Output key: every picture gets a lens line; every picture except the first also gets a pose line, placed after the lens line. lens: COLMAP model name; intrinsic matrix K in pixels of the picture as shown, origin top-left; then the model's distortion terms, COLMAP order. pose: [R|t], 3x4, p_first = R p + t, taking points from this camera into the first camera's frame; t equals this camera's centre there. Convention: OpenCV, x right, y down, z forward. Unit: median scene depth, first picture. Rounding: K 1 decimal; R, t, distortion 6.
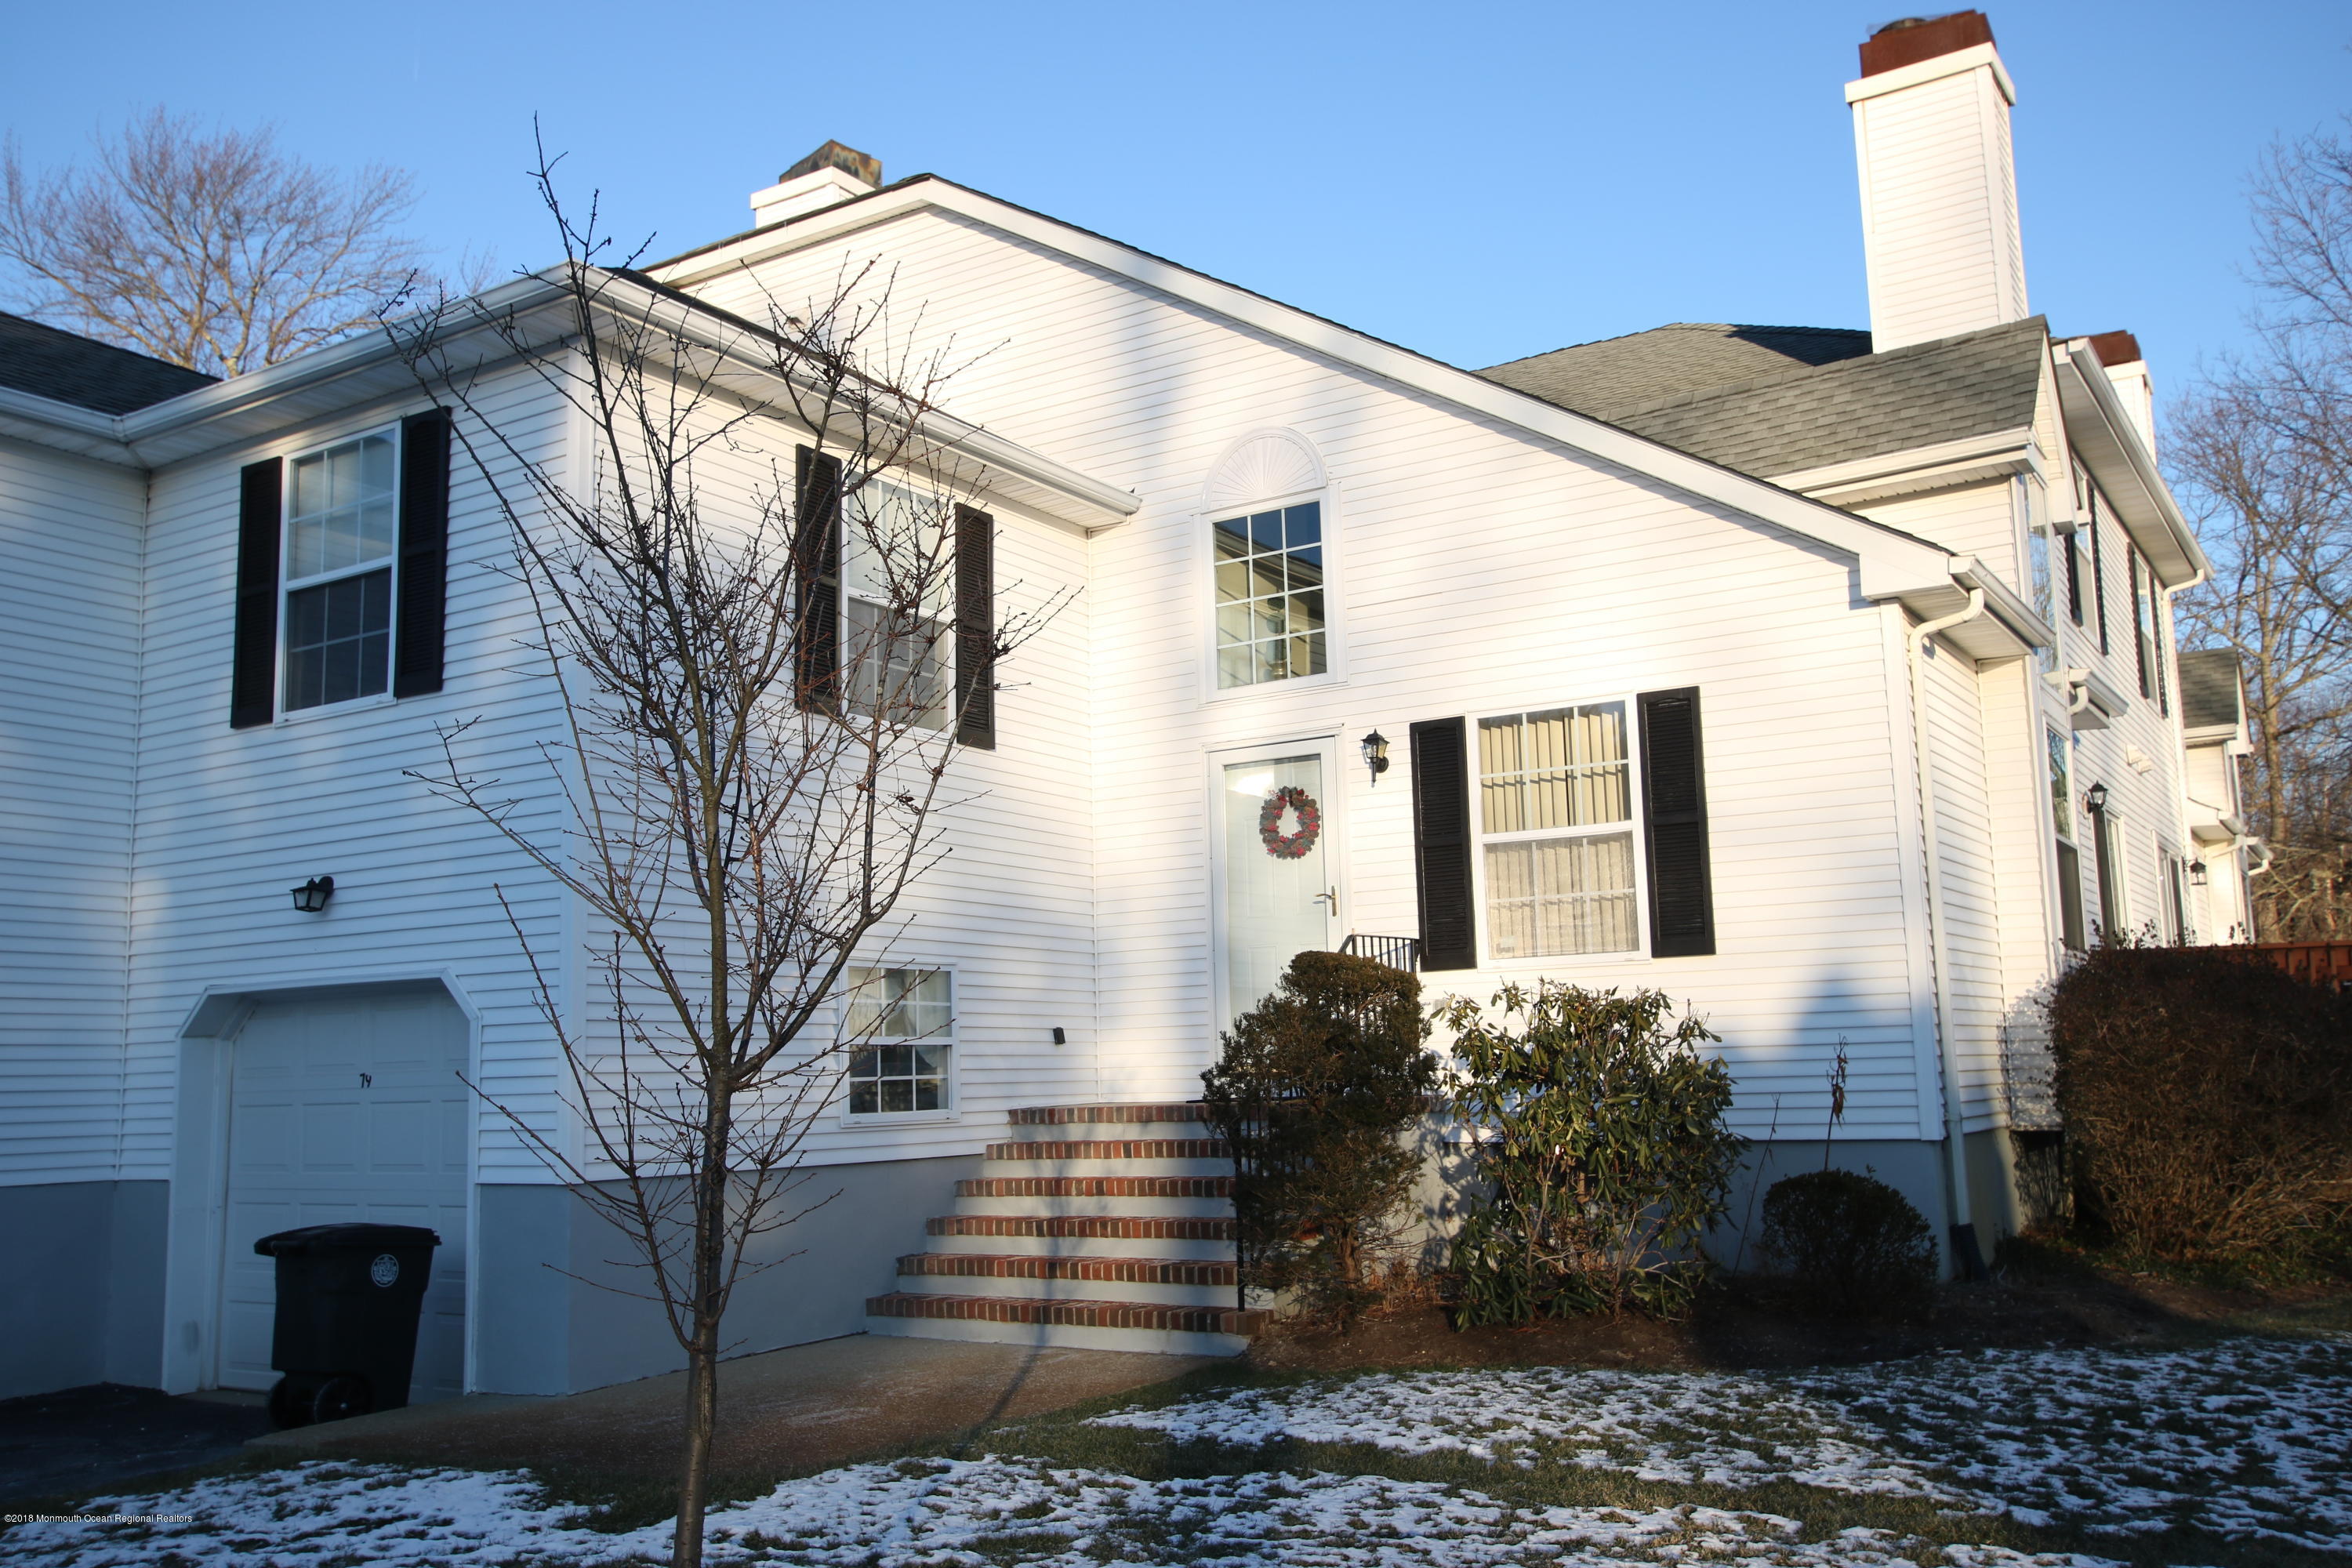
lens RADIAL K [[2031.2, 0, 1176.0], [0, 2031.2, 784.0], [0, 0, 1]] dist [-0.038129, 0.137448]
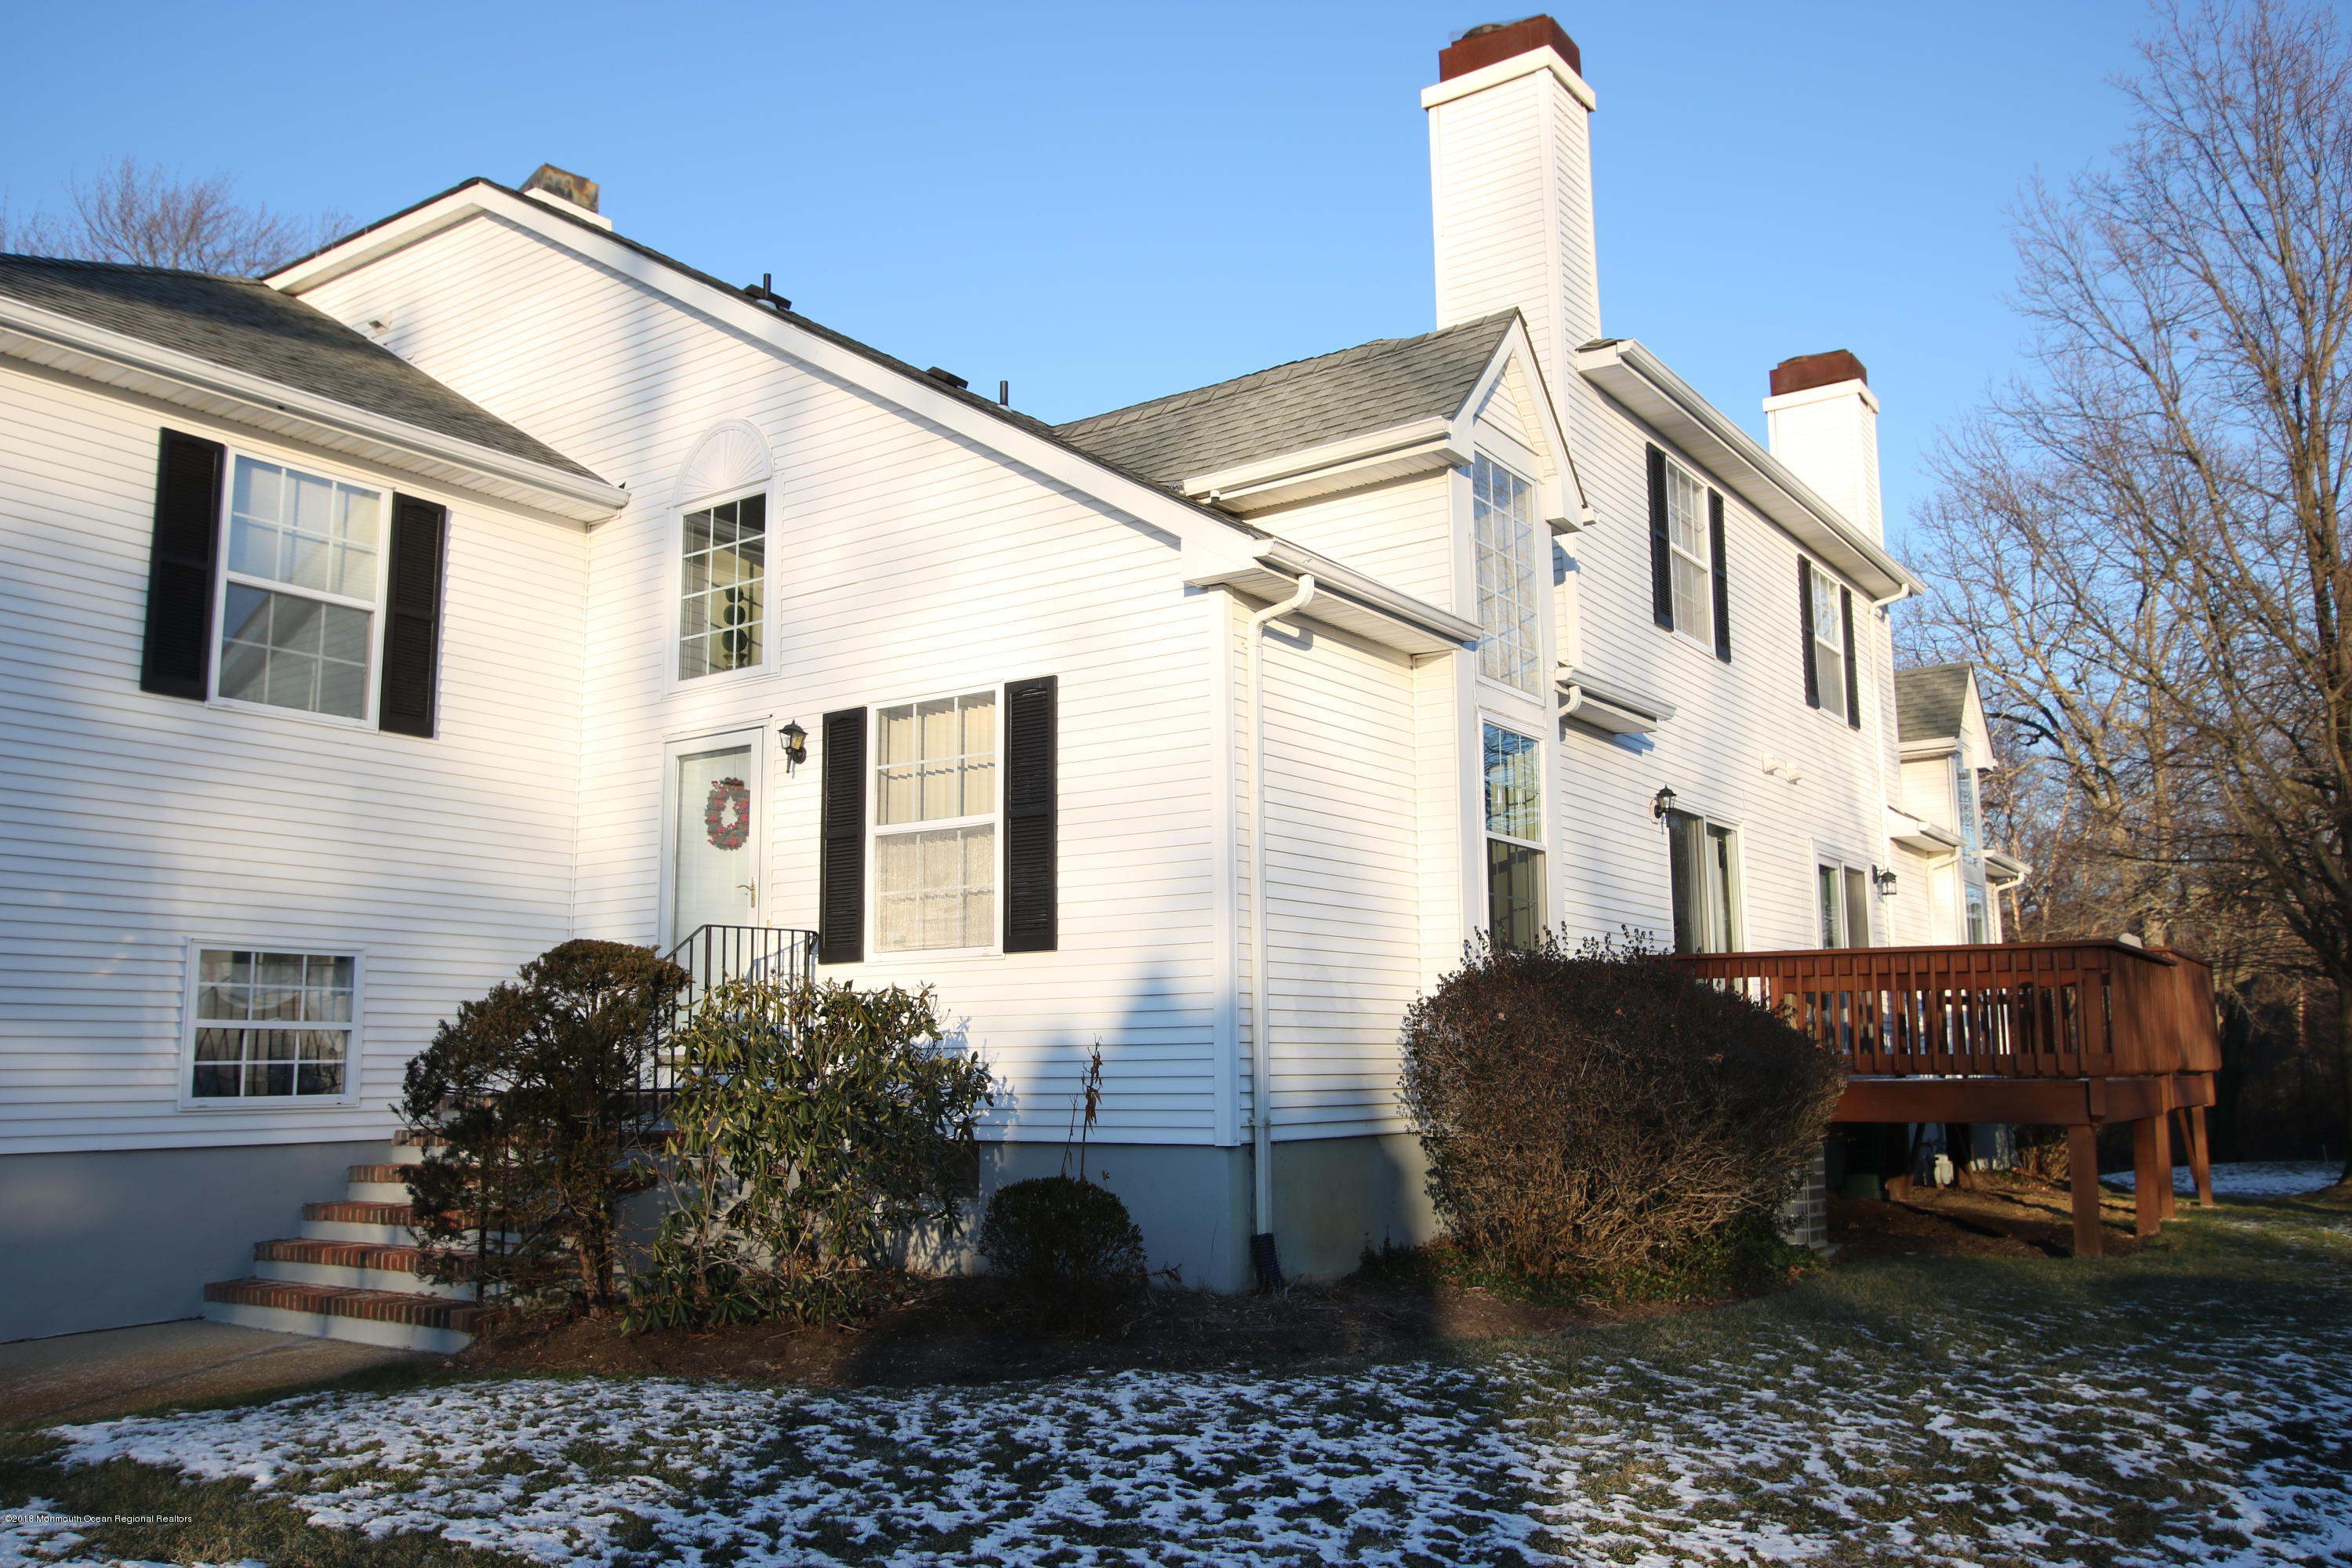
lens RADIAL K [[1860.2, 0, 1176.0], [0, 1860.2, 784.0], [0, 0, 1]] dist [-0.002278, -0.005871]
pose [[0.998800, 0.009784, -0.047987, 0.333647], [-0.010144, 0.999922, -0.007277, 0.009262], [0.047913, 0.007755, 0.998821, 0.099549]]
